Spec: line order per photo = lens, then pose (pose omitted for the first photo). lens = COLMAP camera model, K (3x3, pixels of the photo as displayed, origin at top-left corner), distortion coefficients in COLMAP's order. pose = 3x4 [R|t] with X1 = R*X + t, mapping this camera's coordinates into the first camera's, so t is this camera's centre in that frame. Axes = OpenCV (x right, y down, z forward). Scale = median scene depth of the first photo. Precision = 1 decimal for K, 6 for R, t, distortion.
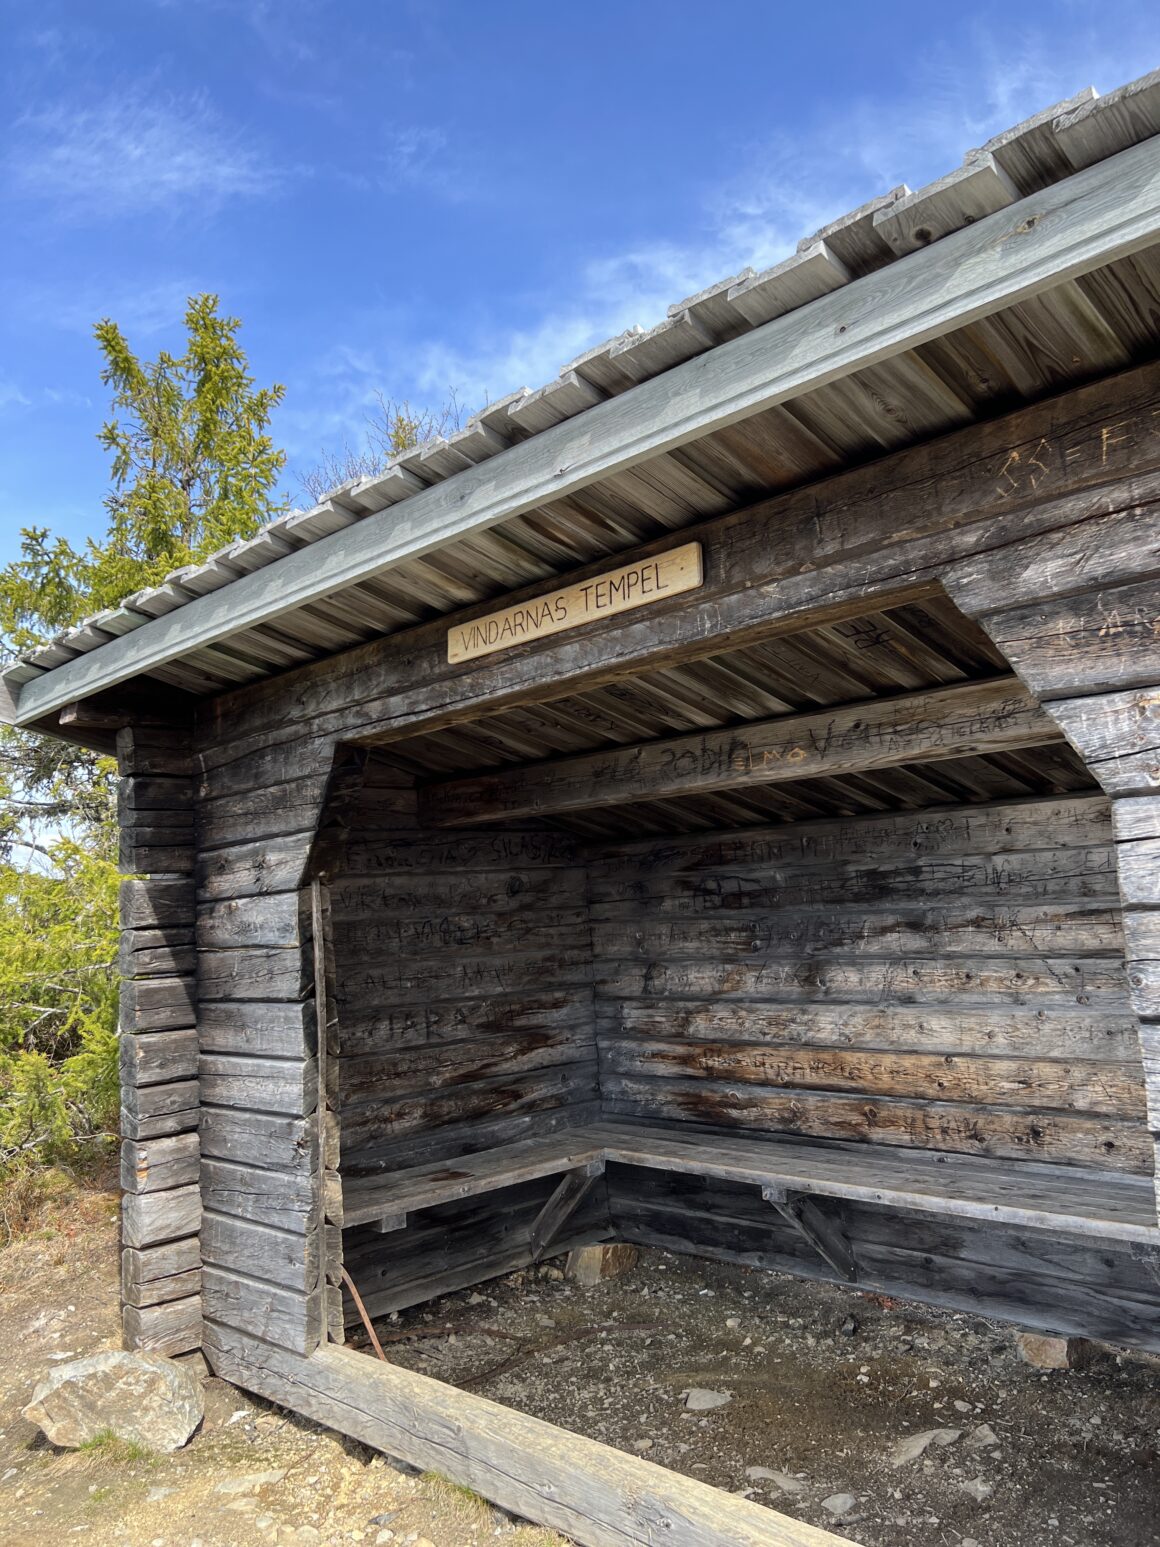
lens RADIAL K [[1165.2, 0, 582.5], [0, 1165.2, 768.4], [0, 0, 1]] dist [0.021516, -0.028453]
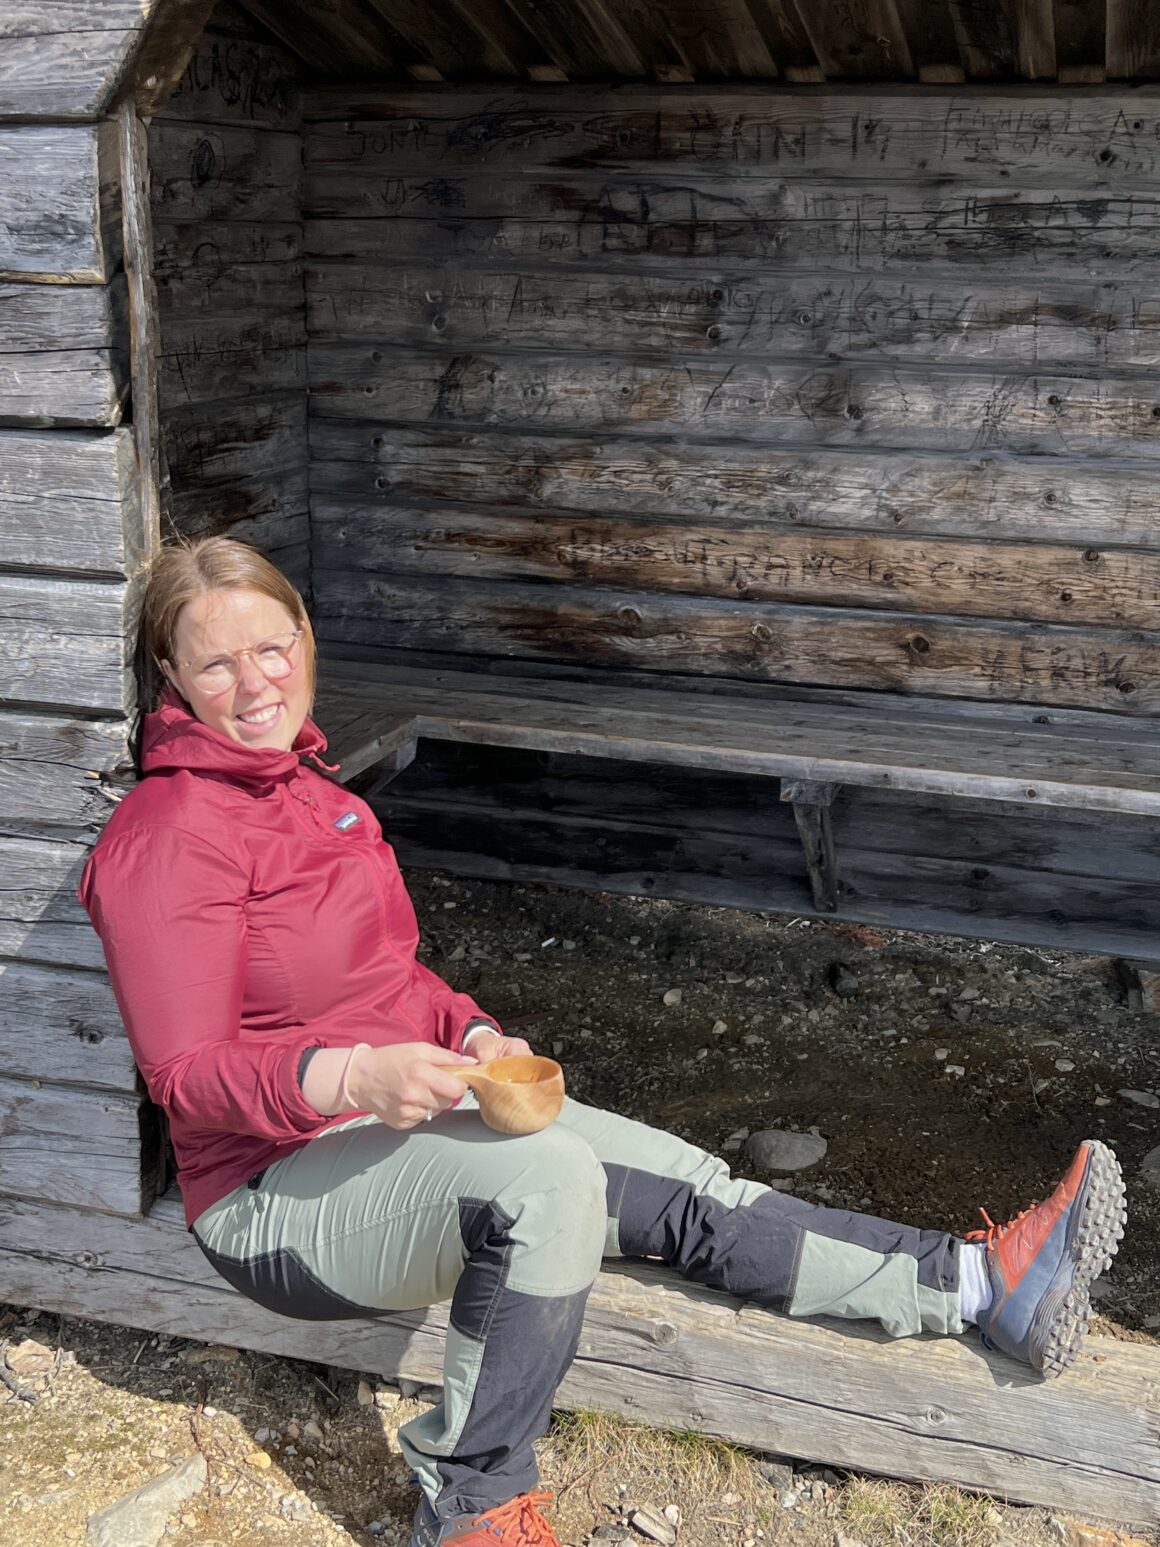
lens RADIAL K [[1831.5, 0, 579.6], [0, 1831.5, 777.6], [0, 0, 1]] dist [0.070040, 0.000000]
pose [[0.880331, -0.059855, 0.470568, -0.310736], [-0.126862, 0.926166, 0.355138, 0.054900], [-0.457081, -0.372336, 0.807739, 0.311365]]
